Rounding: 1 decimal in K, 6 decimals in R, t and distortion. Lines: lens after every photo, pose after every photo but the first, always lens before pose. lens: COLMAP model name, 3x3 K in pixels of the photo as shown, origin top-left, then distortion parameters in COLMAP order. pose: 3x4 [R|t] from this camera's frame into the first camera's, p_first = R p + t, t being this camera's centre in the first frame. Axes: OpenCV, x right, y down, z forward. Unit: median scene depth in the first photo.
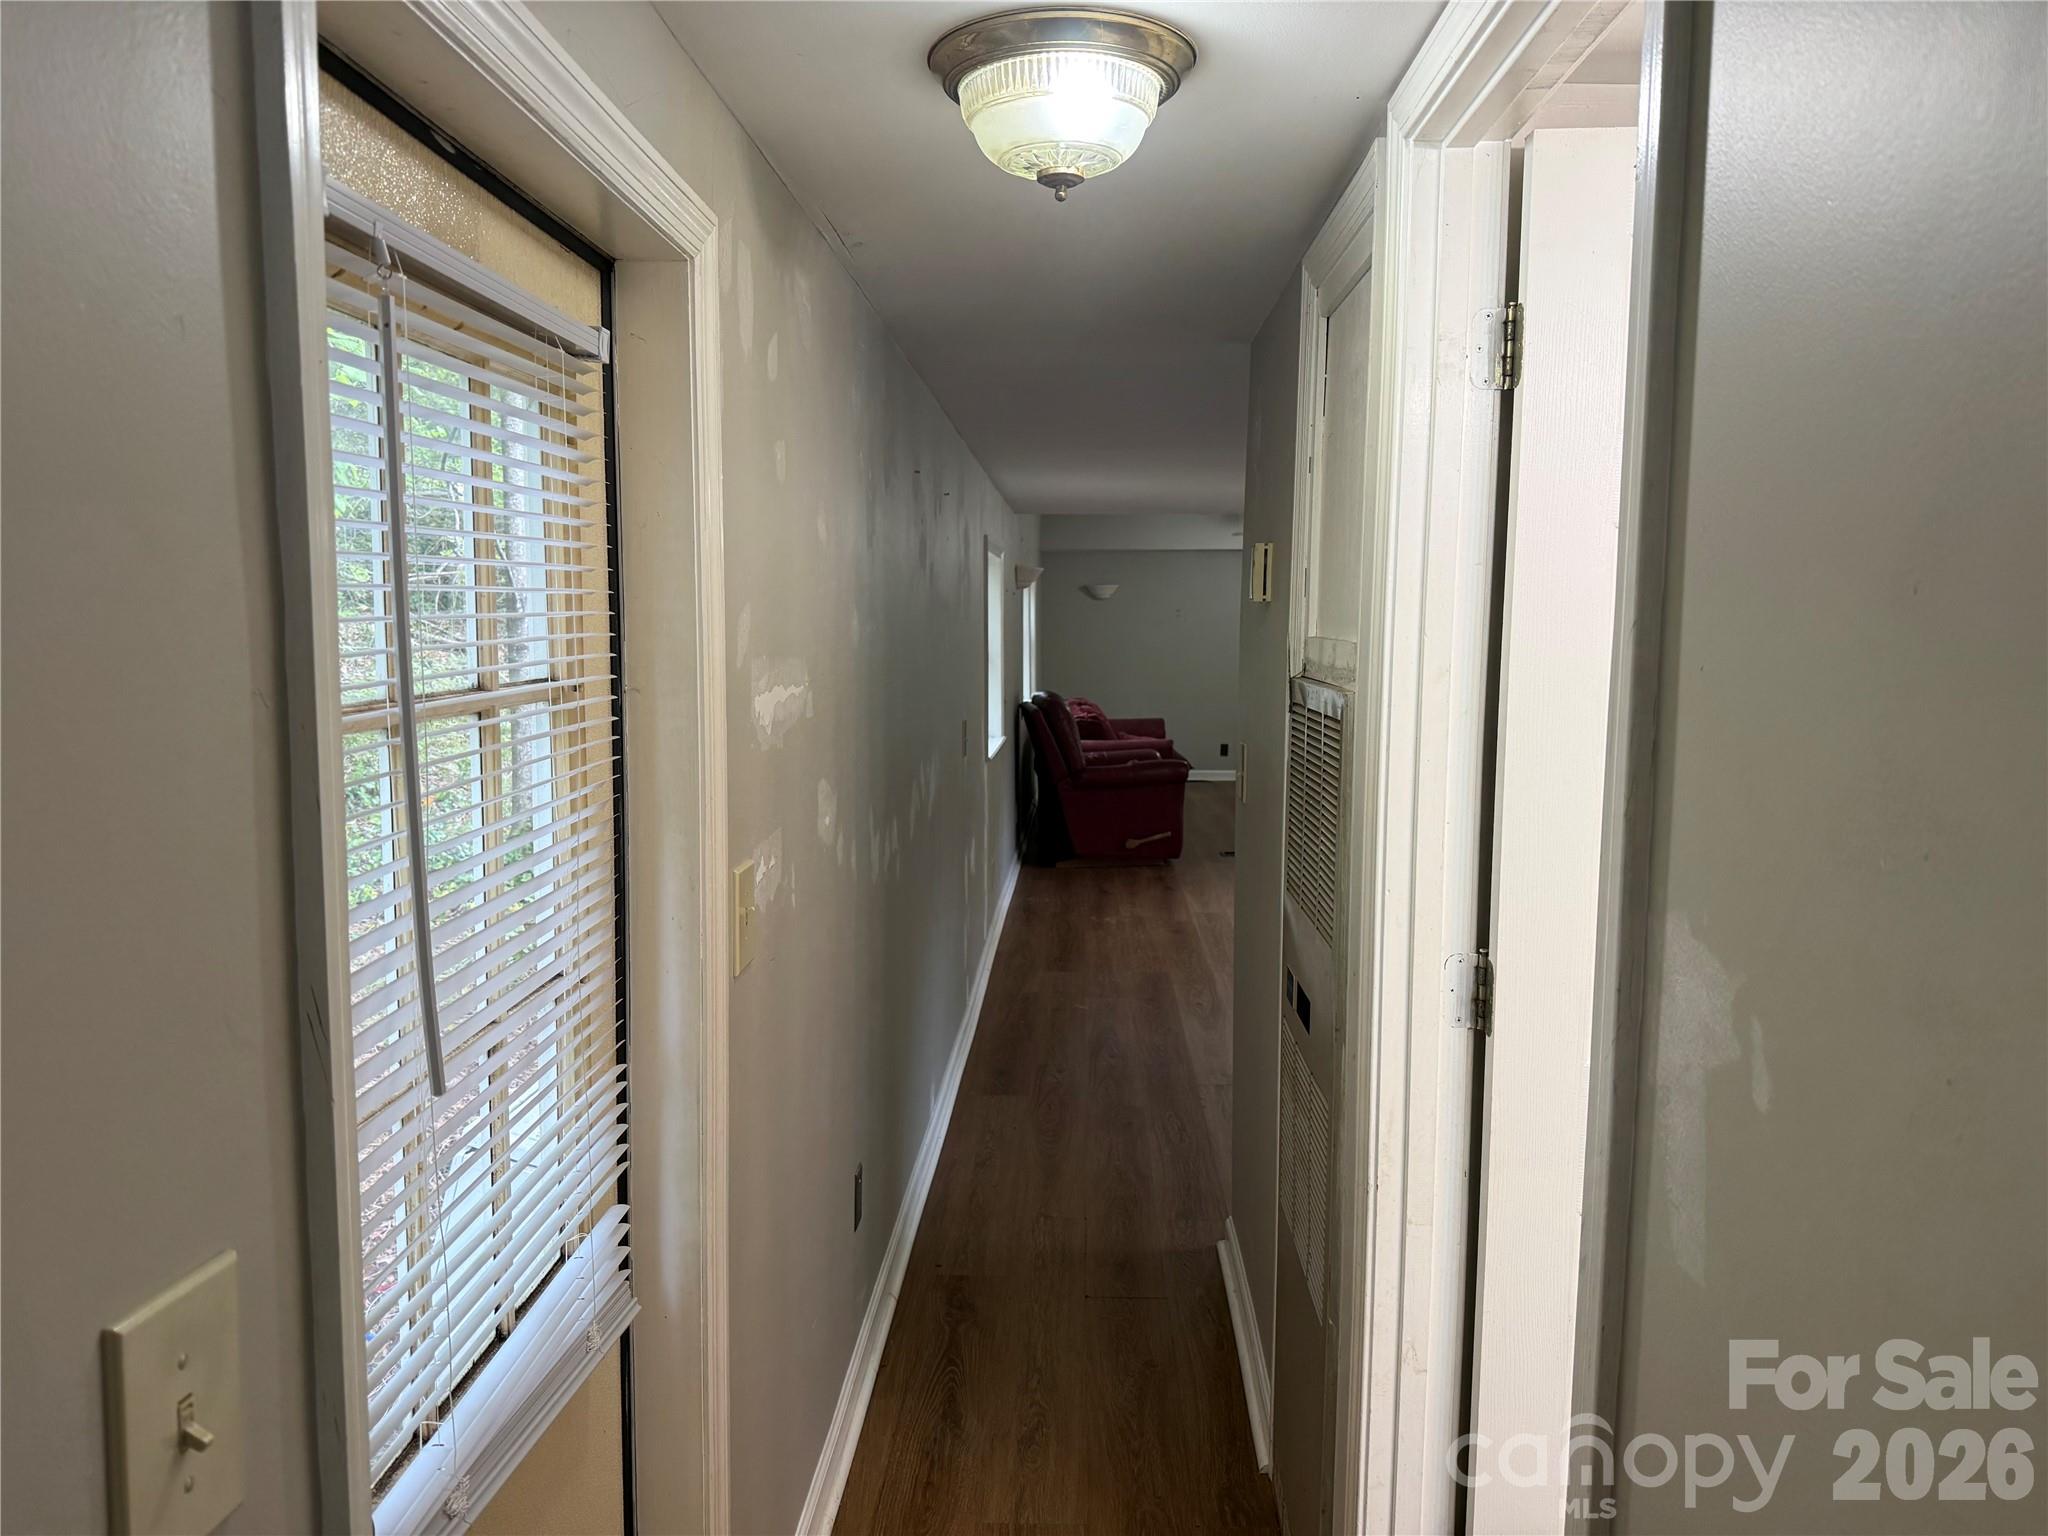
lens RADIAL K [[1440.0, 0, 1034.3], [0, 1440.0, 774.0], [0, 0, 1]] dist [0.118517, -0.192291]
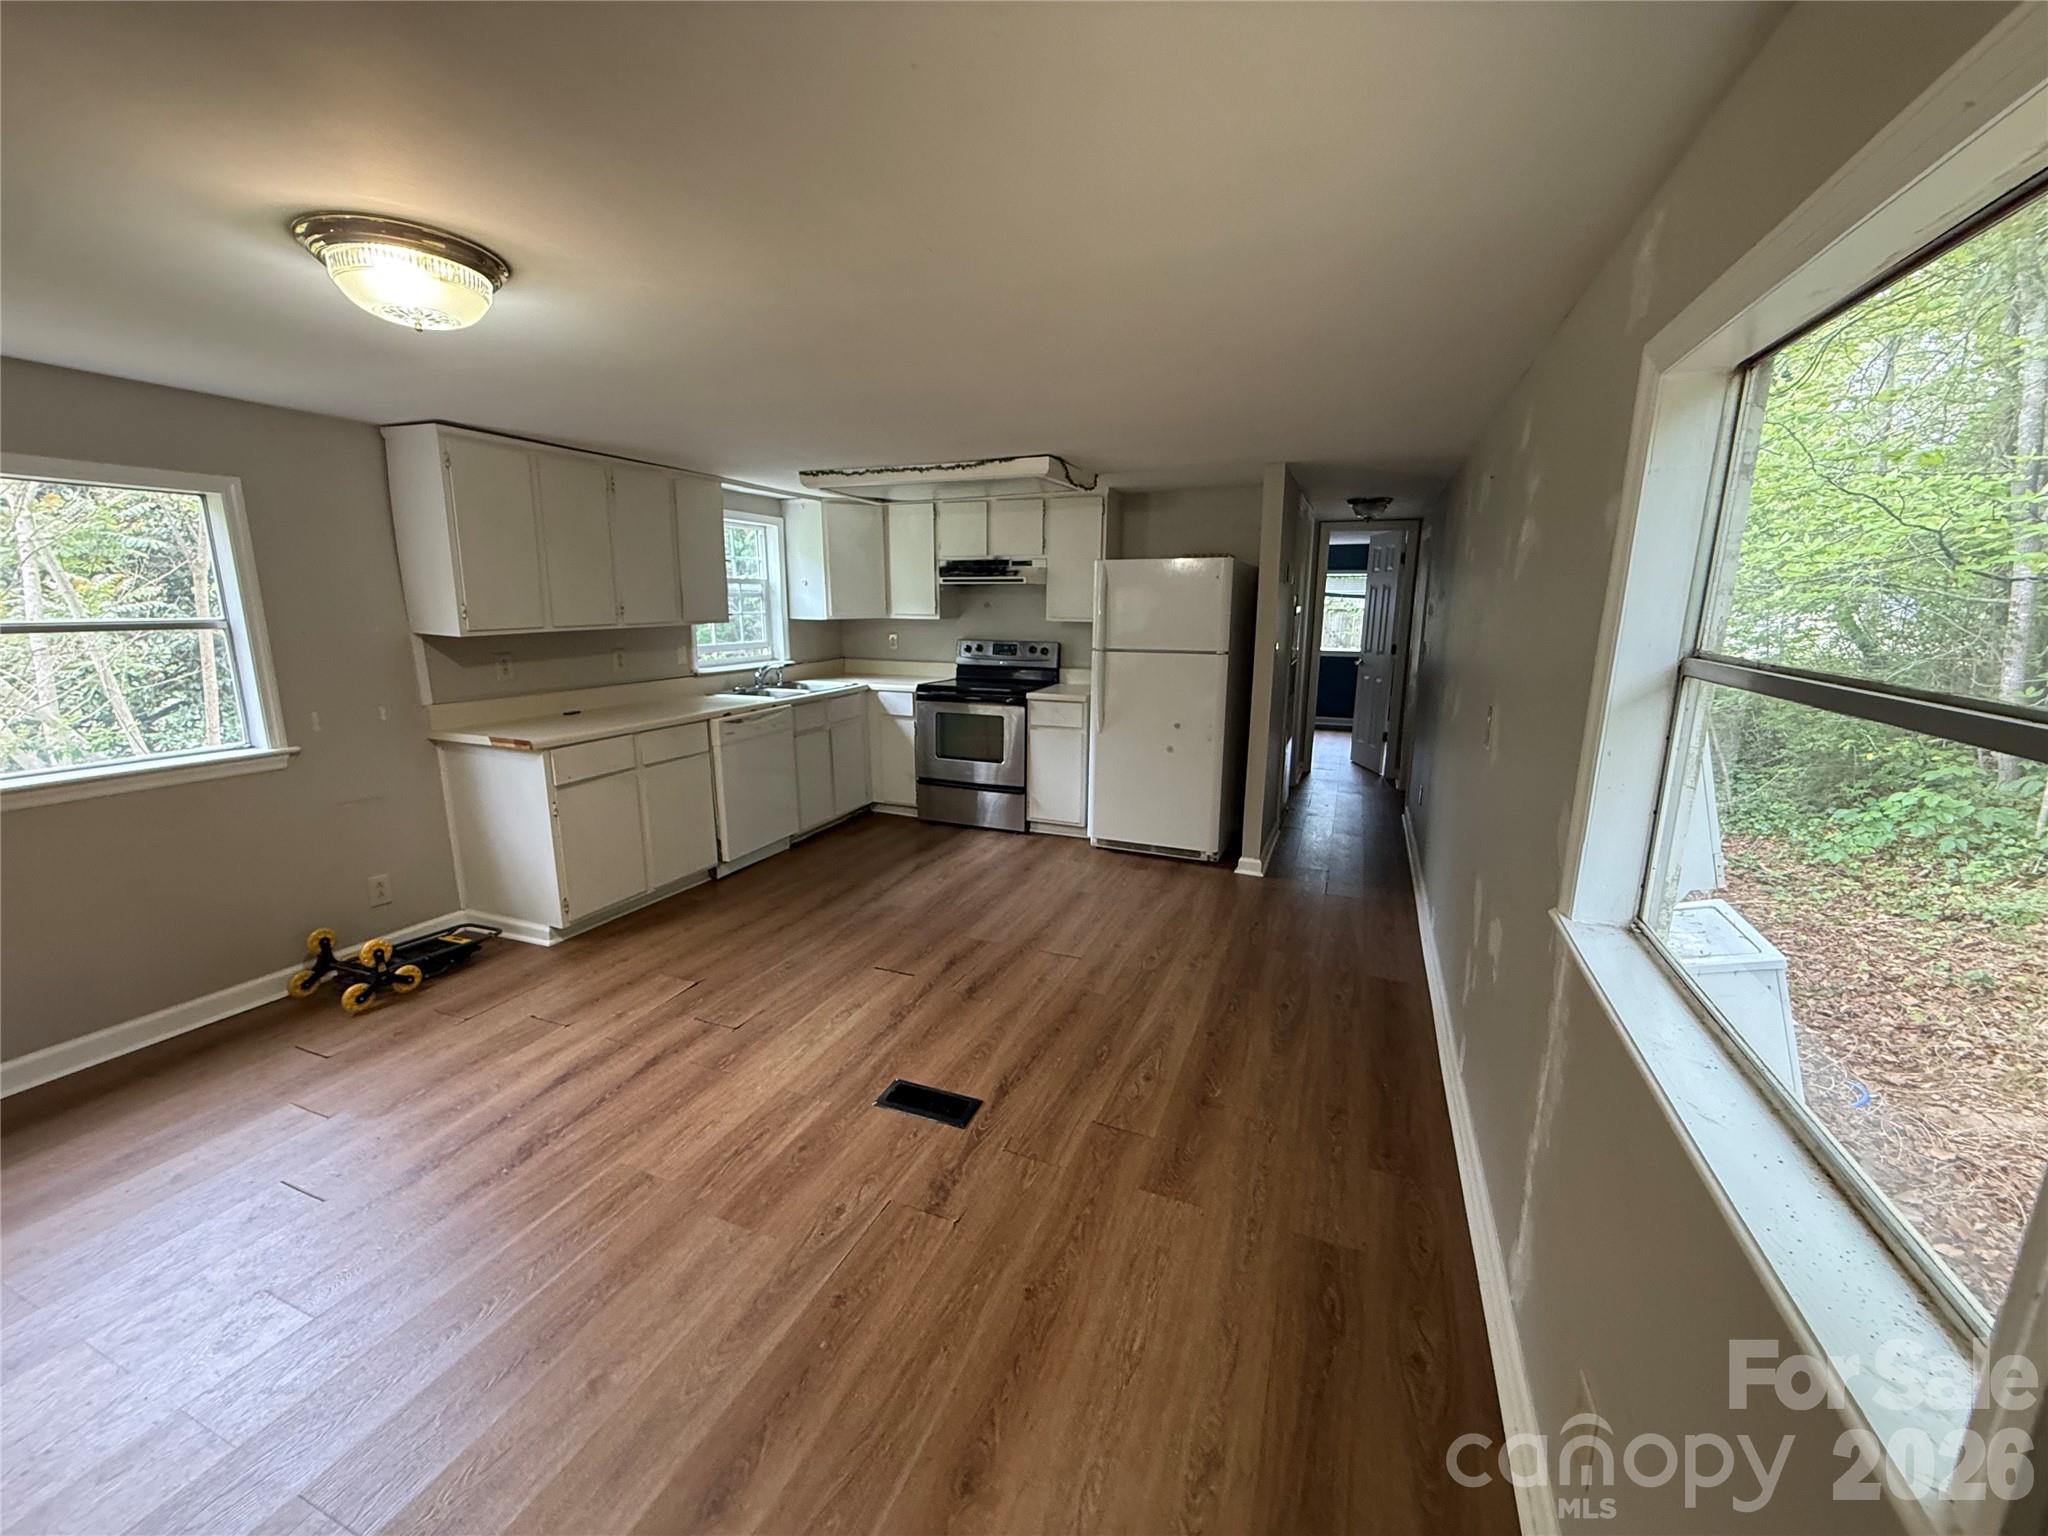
lens RADIAL K [[817.3, 0, 1016.1], [0, 817.3, 764.0], [0, 0, 1]] dist [0.008478, -0.004147]
pose [[-0.934109, -0.069785, 0.350099, 0.024823], [0.039322, 0.954626, 0.295199, -0.093167], [-0.354815, 0.289515, -0.888981, 0.929867]]
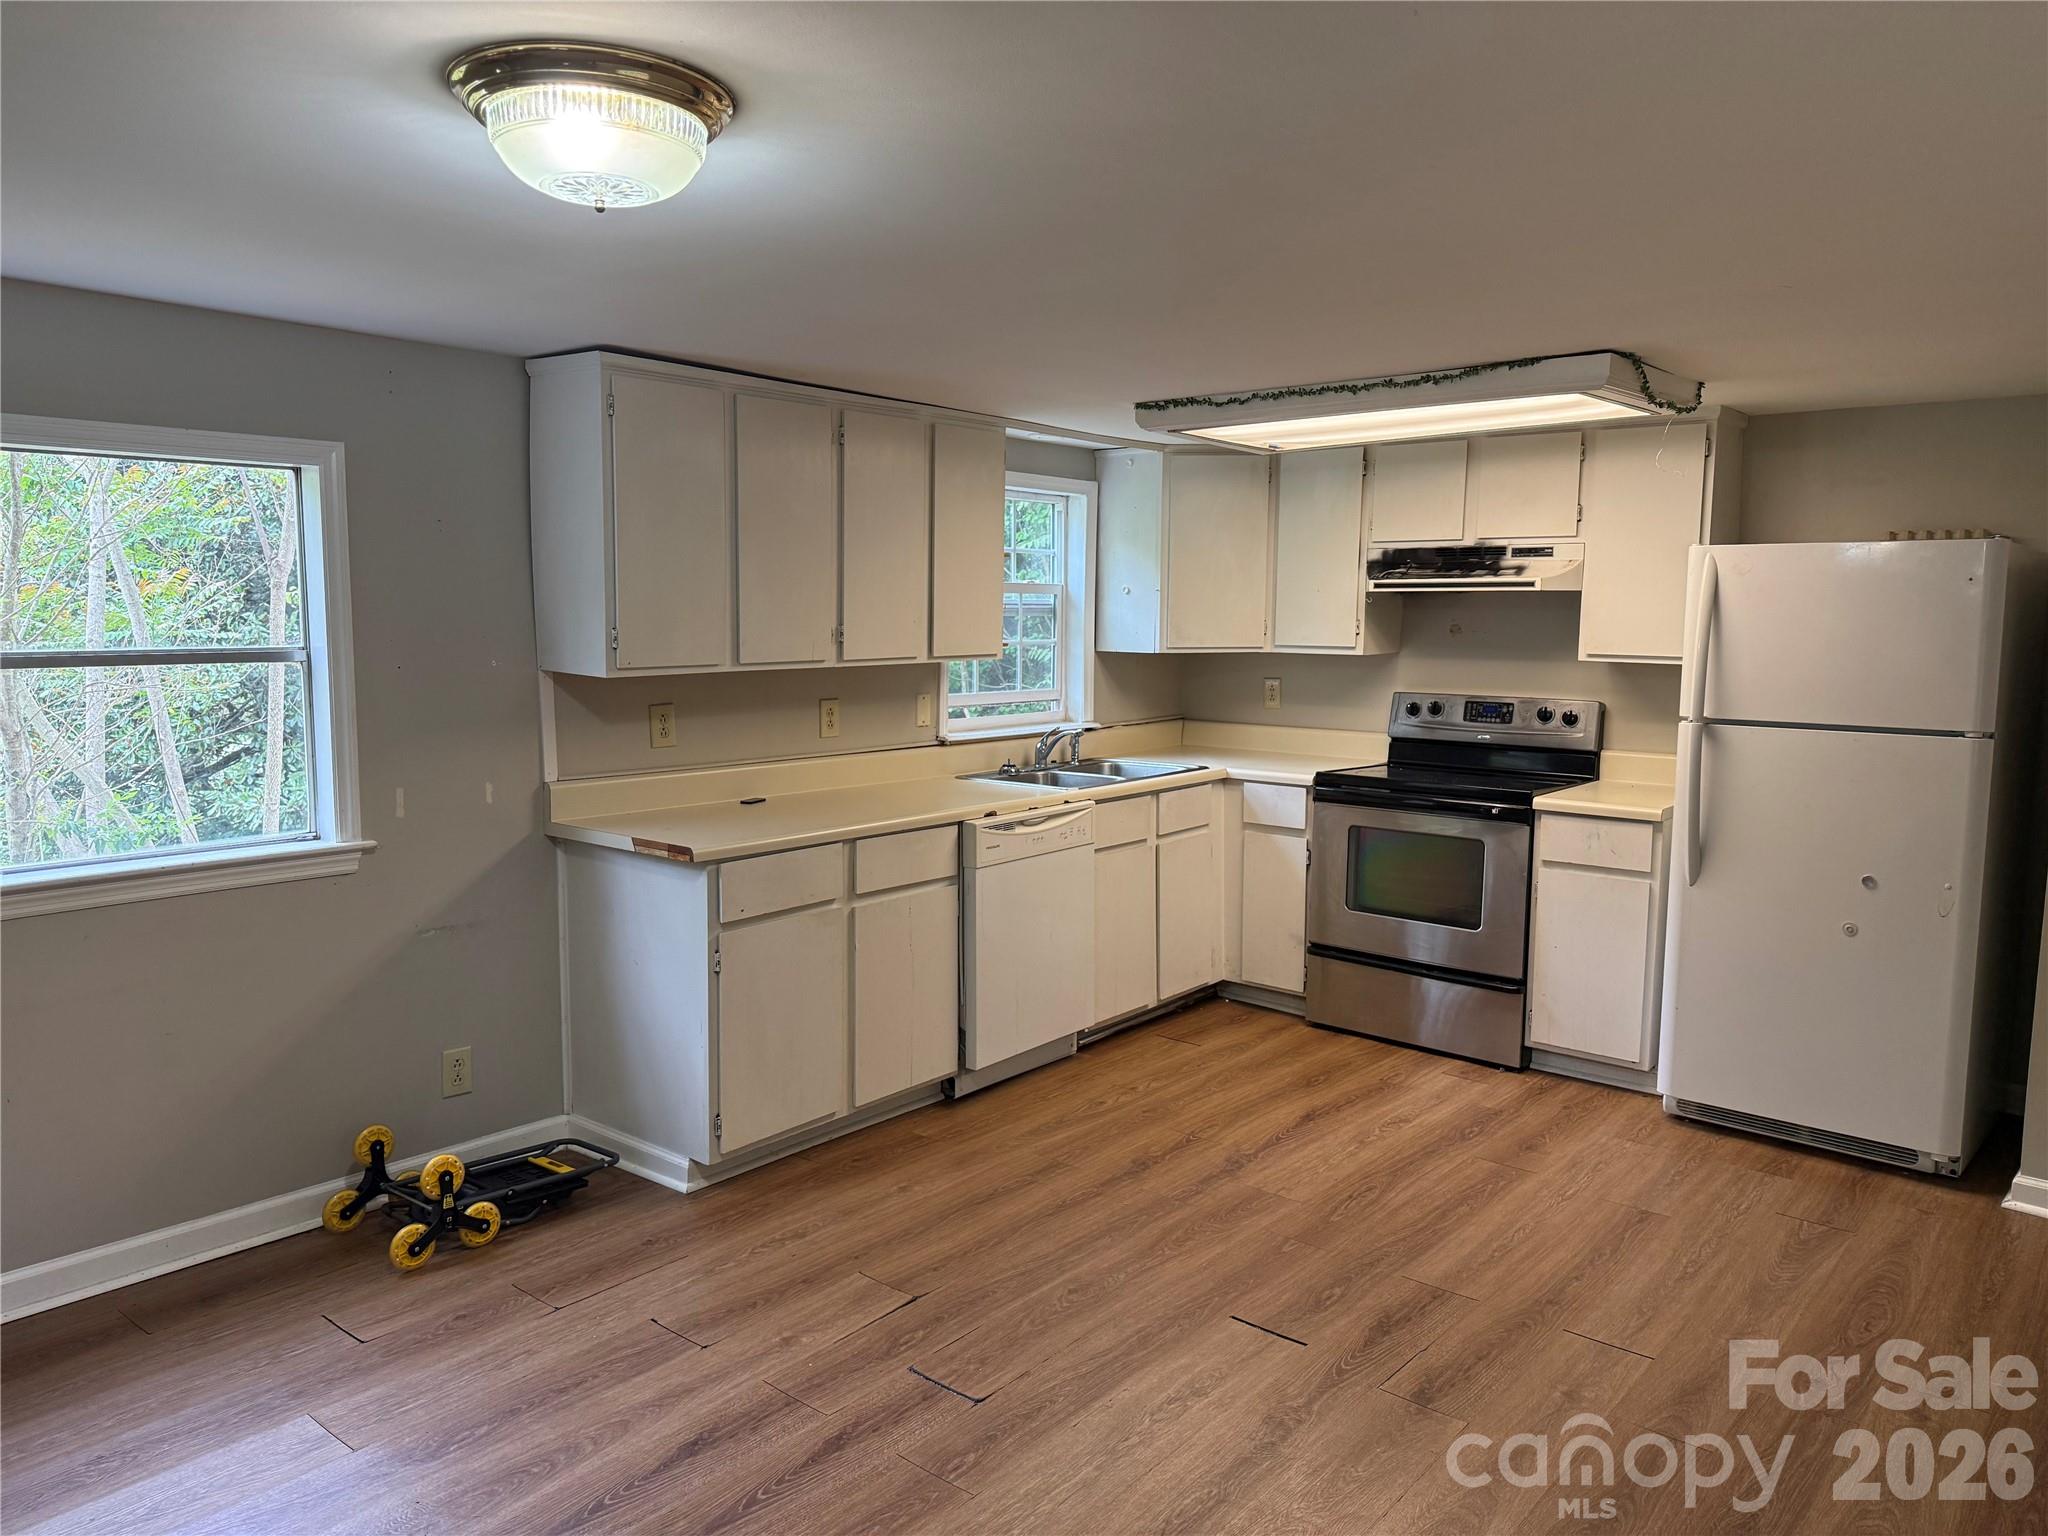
lens RADIAL K [[1434.1, 0, 1016.0], [0, 1434.1, 761.5], [0, 0, 1]] dist [0.111382, -0.187686]
pose [[-0.781528, -0.069100, 0.620032, 0.044024], [0.063398, 0.979906, 0.189118, -0.096178], [-0.620641, 0.187110, -0.761443, 0.919205]]
